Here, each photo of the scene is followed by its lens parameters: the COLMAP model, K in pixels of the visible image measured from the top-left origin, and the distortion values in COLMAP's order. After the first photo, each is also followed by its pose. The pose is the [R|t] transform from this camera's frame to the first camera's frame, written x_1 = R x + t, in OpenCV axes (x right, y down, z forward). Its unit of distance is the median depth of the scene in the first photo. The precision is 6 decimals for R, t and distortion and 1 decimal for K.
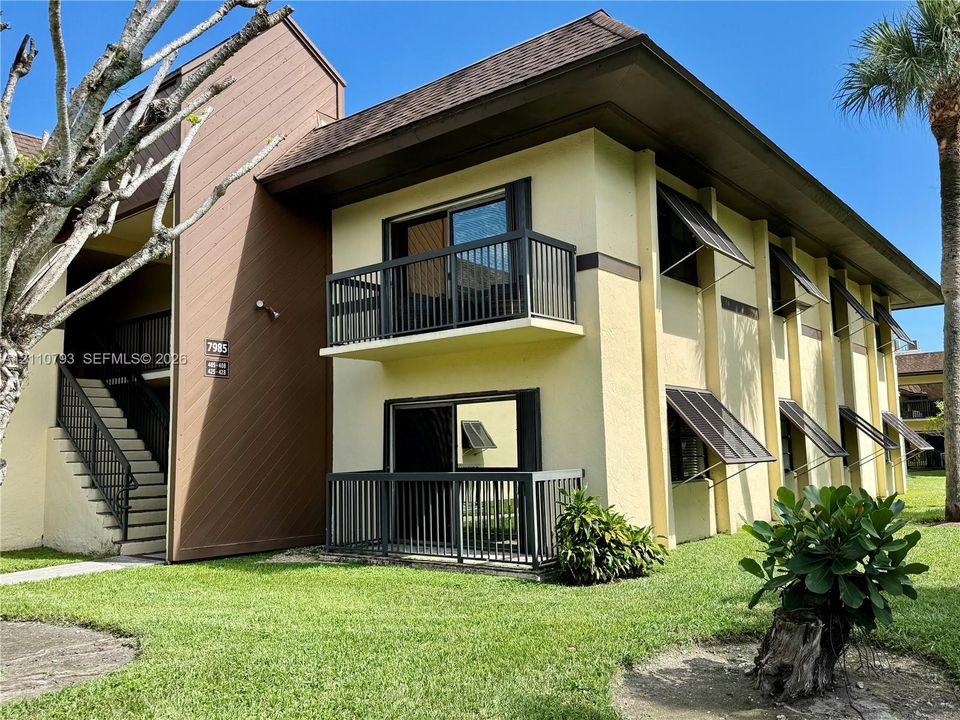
lens RADIAL K [[788.3, 0, 484.9], [0, 788.3, 366.2], [0, 0, 1]] dist [0.084321, -0.067892]
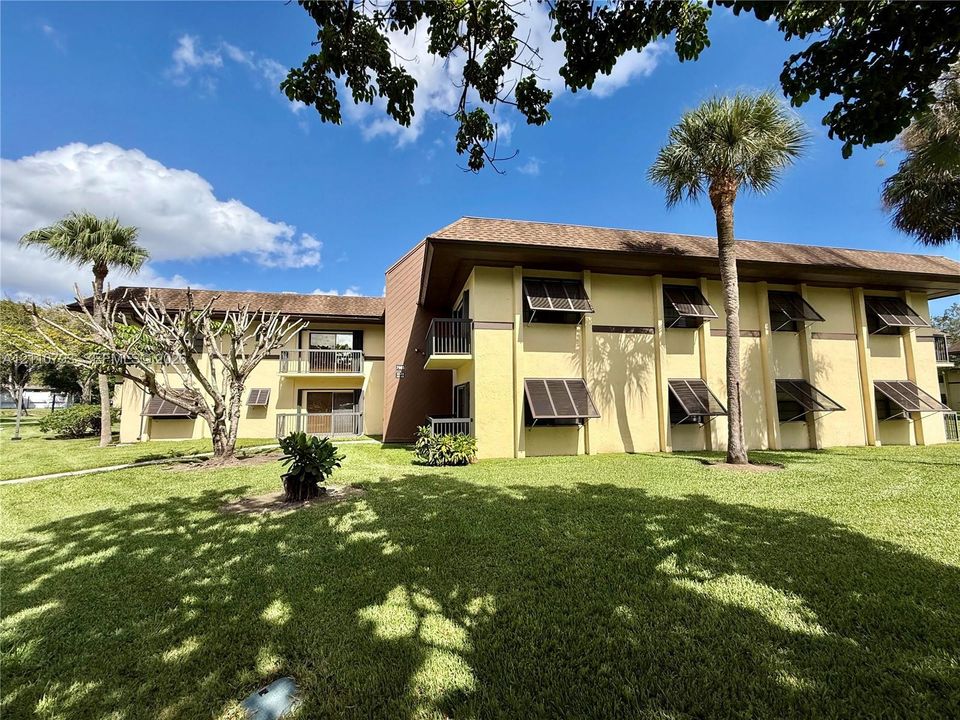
lens RADIAL K [[385.8, 0, 482.6], [0, 385.8, 361.5], [0, 0, 1]] dist [0.002828, 0.000697]
pose [[0.747481, -0.046272, -0.662670, 0.730822], [0.060978, 0.998139, -0.000915, -0.024253], [0.661479, -0.039724, 0.748911, 0.160713]]
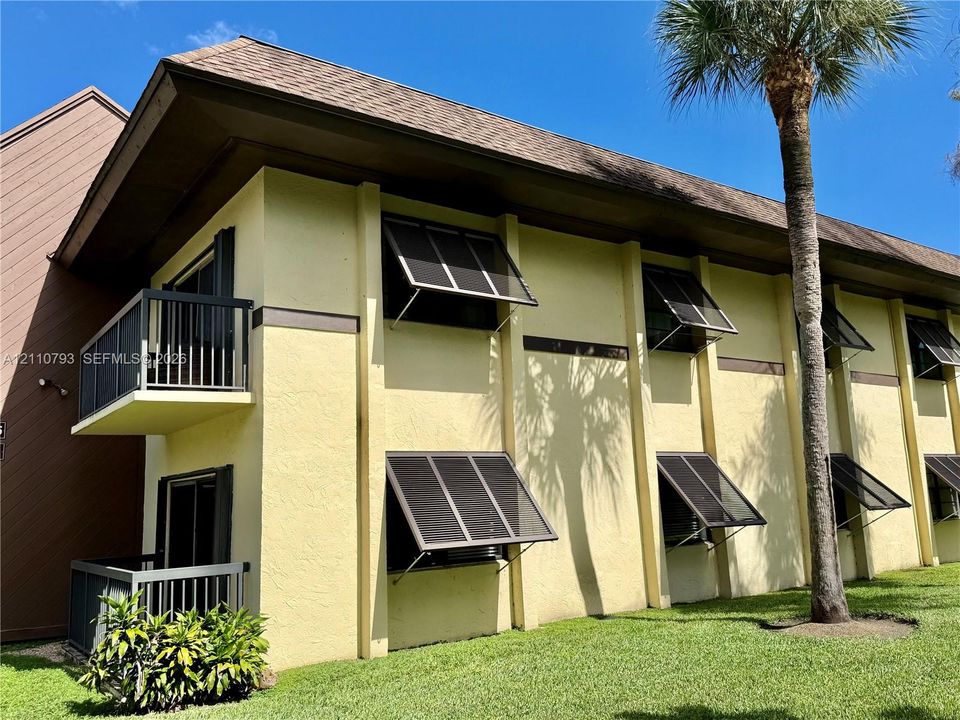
lens RADIAL K [[788.3, 0, 481.7], [0, 788.3, 366.2], [0, 0, 1]] dist [0.084321, -0.067892]
pose [[0.957121, -0.064100, -0.282507, 0.512239], [0.050410, 0.997187, -0.055471, -0.015712], [0.285268, 0.038851, 0.957660, 0.197555]]
